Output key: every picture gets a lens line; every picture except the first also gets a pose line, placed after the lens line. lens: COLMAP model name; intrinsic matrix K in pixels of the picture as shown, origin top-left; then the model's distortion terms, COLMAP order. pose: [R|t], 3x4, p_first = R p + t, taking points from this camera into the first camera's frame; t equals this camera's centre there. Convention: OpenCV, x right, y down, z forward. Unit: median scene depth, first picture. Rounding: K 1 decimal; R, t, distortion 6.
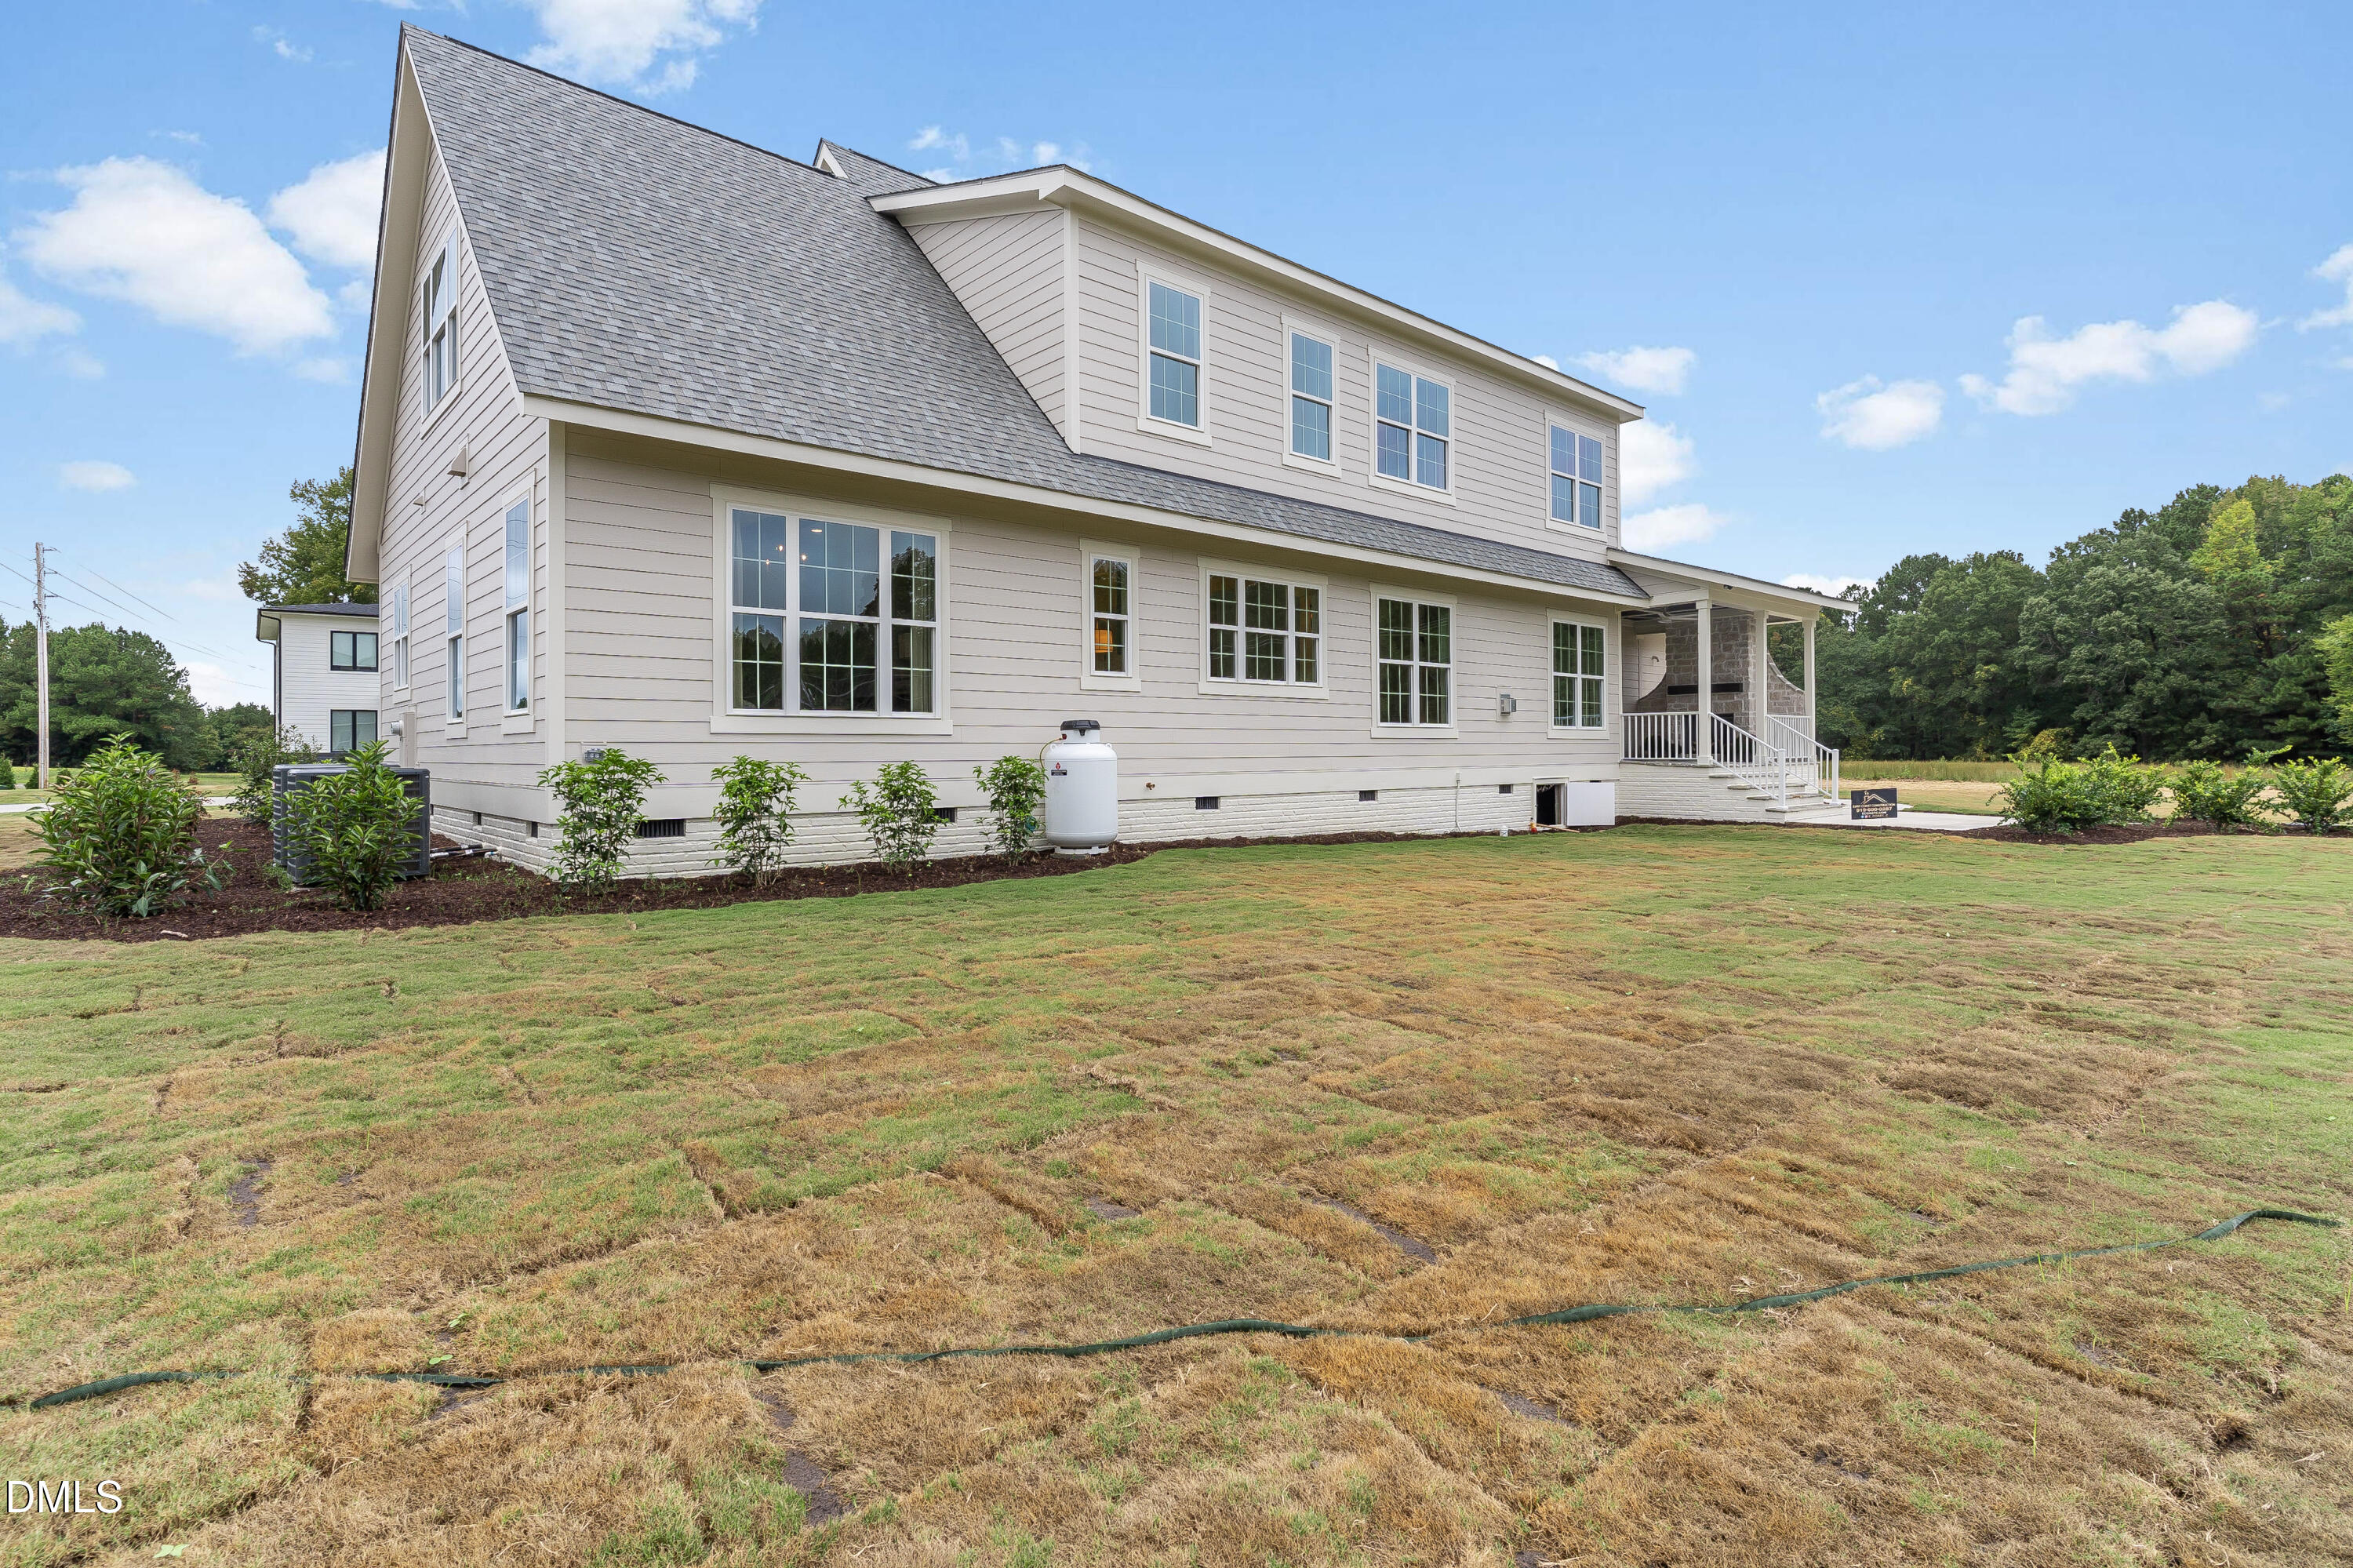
lens RADIAL K [[1125.8, 0, 1189.4], [0, 1125.8, 758.7], [0, 0, 1]] dist [-0.001427, 0.000219]
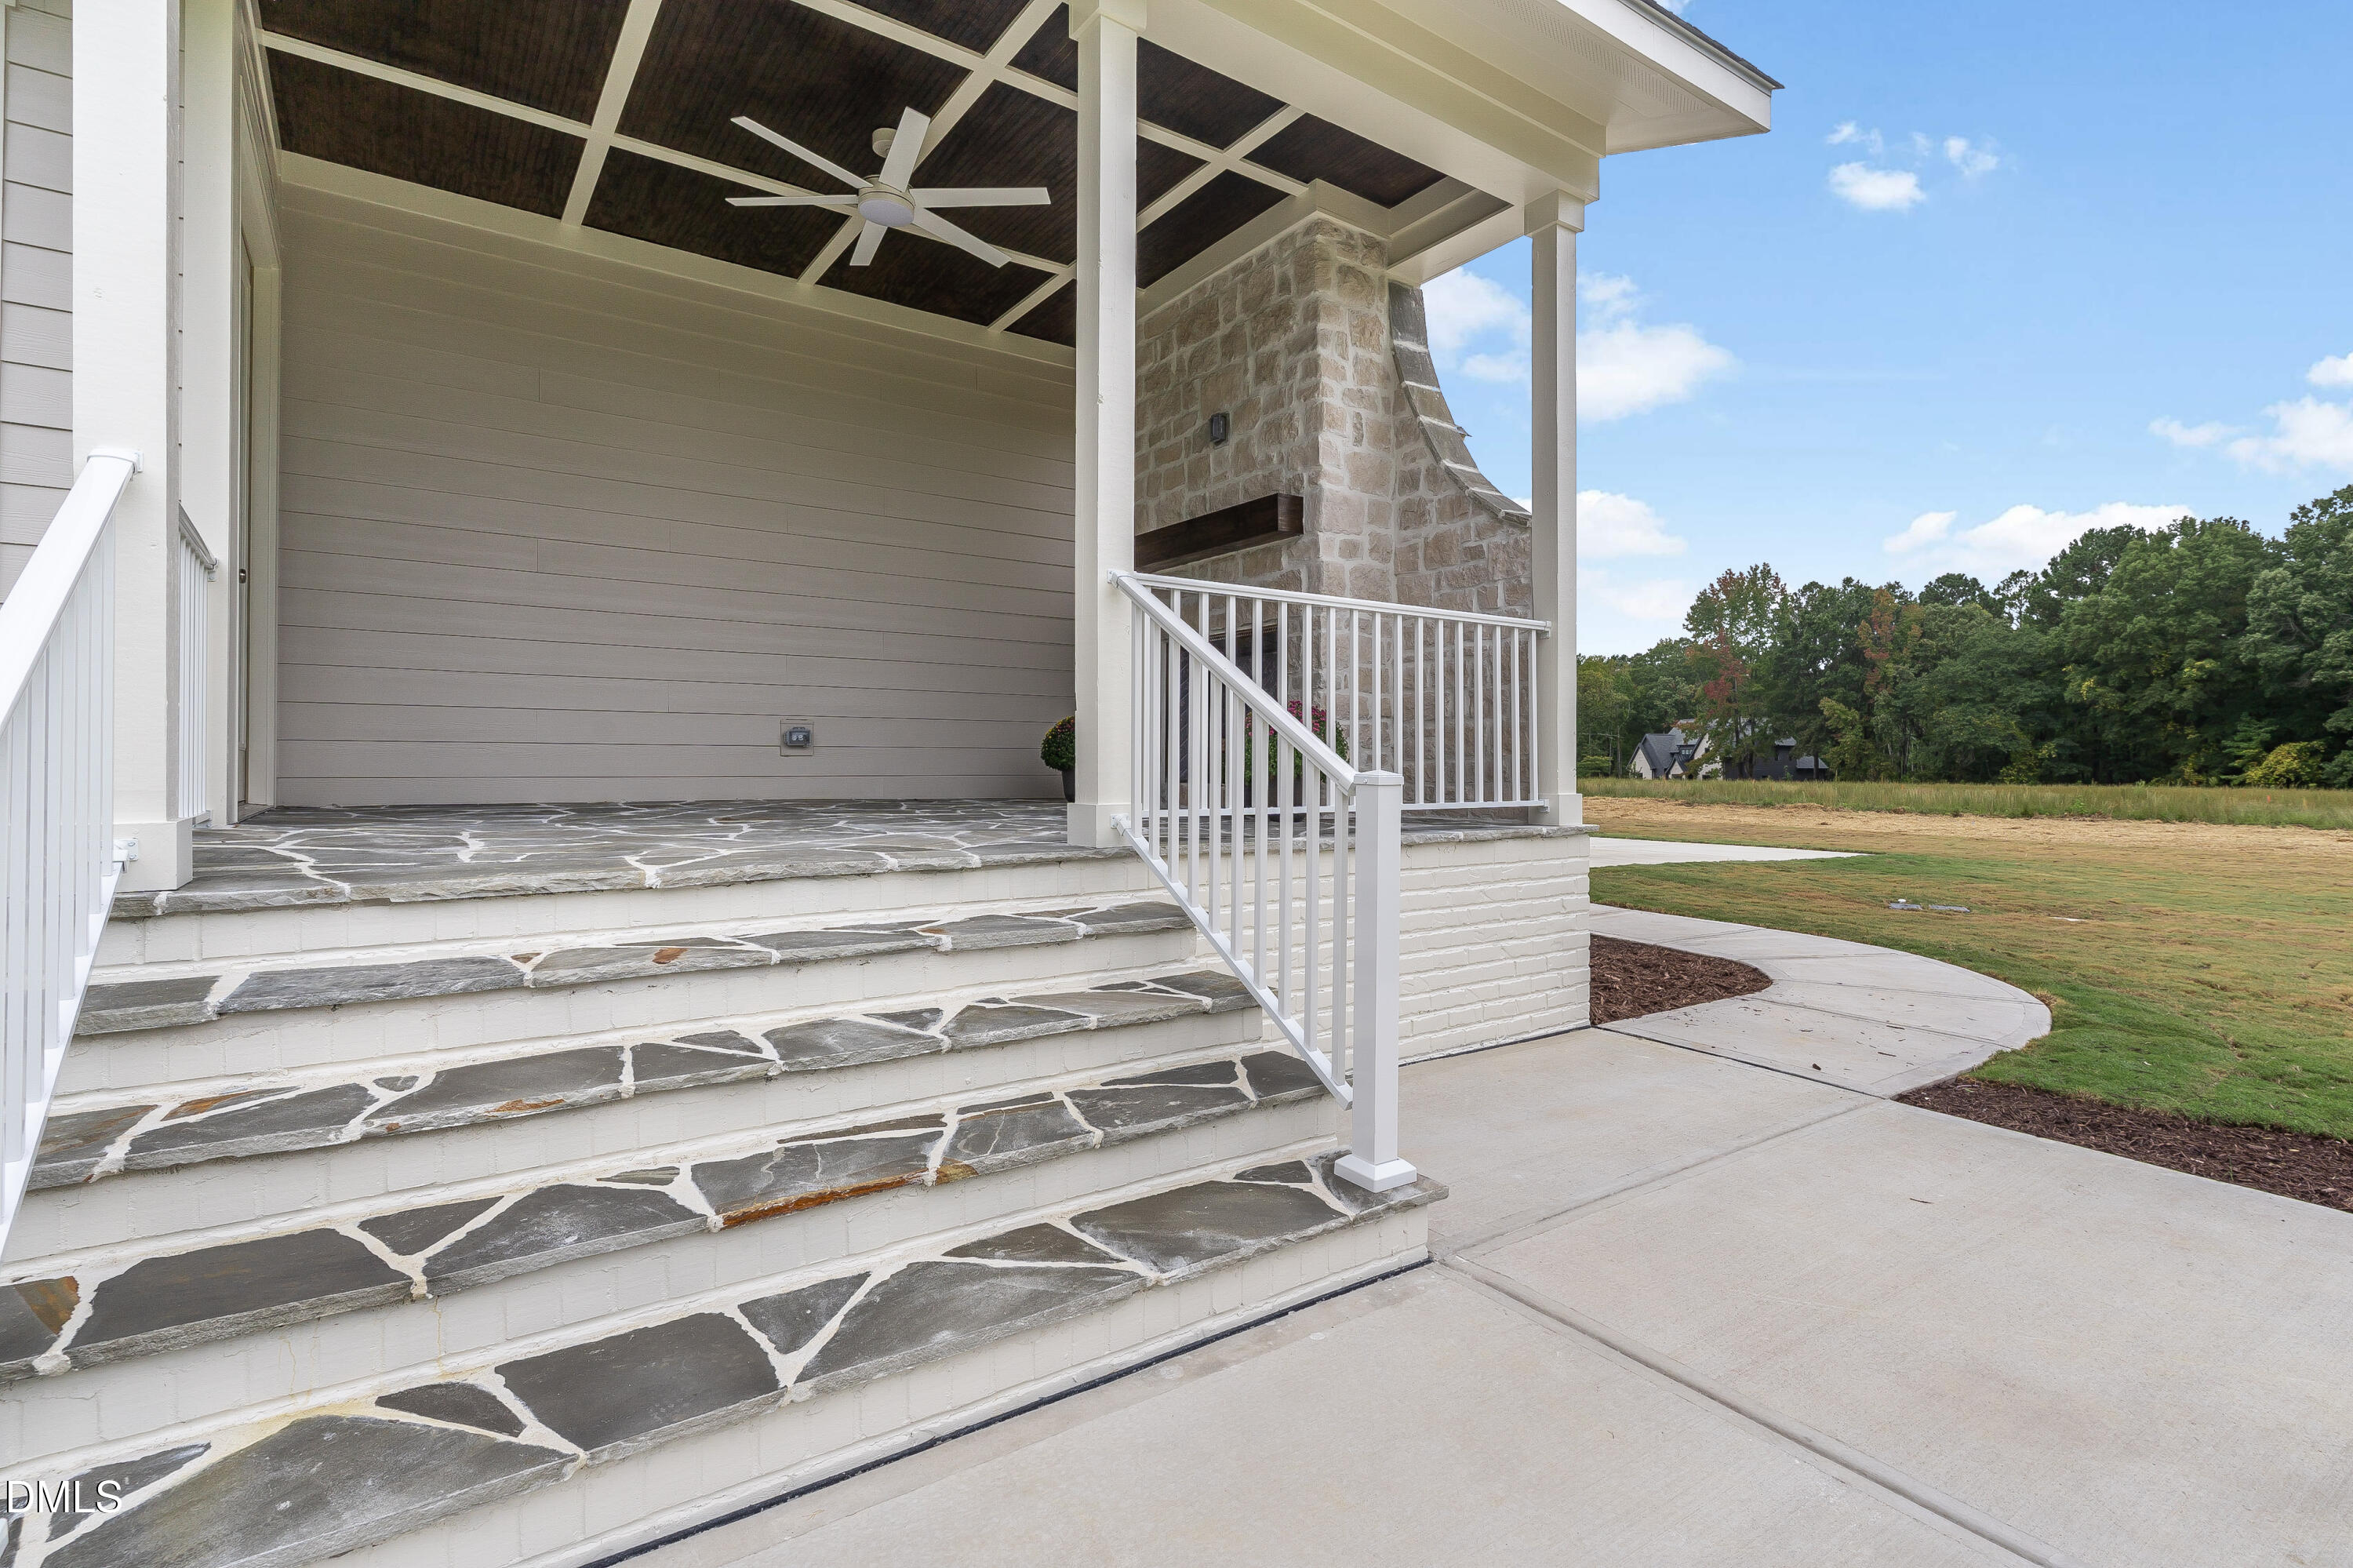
lens RADIAL K [[1125.8, 0, 1182.0], [0, 1125.8, 773.4], [0, 0, 1]] dist [-0.001427, 0.000219]
pose [[0.993692, 0.005420, -0.112014, 0.373989], [-0.005536, 0.999984, -0.000724, -0.004754], [0.112008, 0.001340, 0.993706, 0.569878]]
